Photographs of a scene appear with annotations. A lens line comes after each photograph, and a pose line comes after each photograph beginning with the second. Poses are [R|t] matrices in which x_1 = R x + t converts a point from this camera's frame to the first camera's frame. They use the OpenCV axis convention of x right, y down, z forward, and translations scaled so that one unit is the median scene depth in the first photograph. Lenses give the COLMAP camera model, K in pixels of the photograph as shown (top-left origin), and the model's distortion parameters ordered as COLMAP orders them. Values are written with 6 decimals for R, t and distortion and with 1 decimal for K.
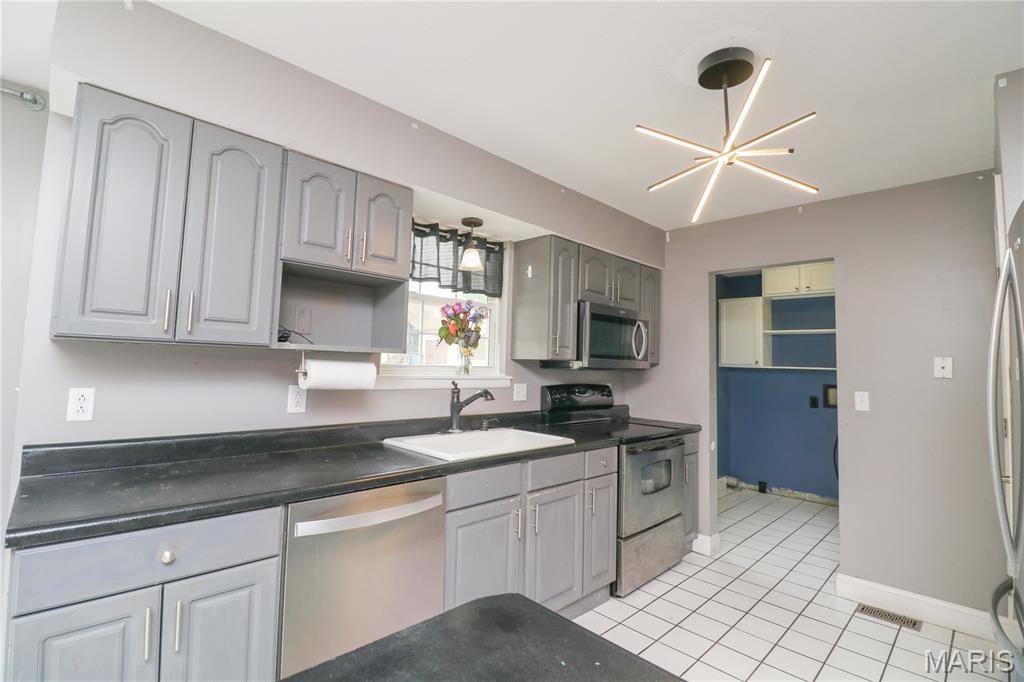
lens RADIAL K [[469.5, 0, 504.3], [0, 469.5, 332.3], [0, 0, 1]] dist [-0.004998, -0.009067]
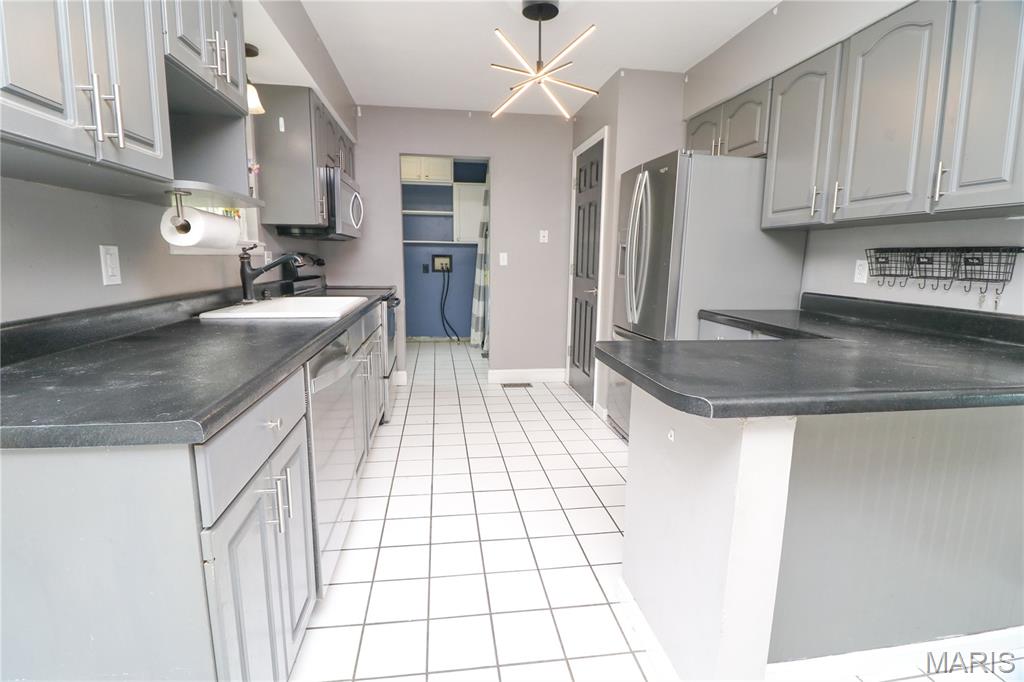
lens RADIAL K [[469.5, 0, 503.8], [0, 469.5, 336.7], [0, 0, 1]] dist [-0.004998, -0.009067]
pose [[0.589425, -0.155821, 0.792653, -0.520049], [-0.049283, 0.972457, 0.227814, 0.045641], [-0.806318, -0.173343, 0.565511, 0.085036]]
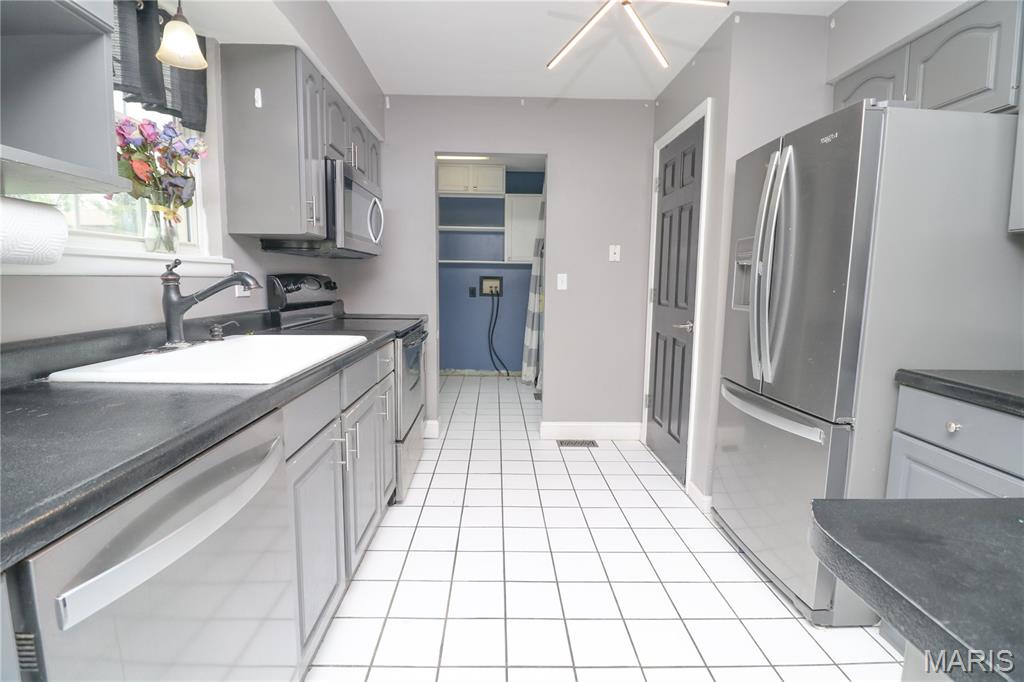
lens RADIAL K [[469.5, 0, 505.7], [0, 469.5, 332.5], [0, 0, 1]] dist [-0.004998, -0.009067]
pose [[0.680173, -0.102769, 0.725812, -0.240840], [-0.042775, 0.982873, 0.179252, 0.067455], [-0.731802, -0.152969, 0.664128, 0.291443]]
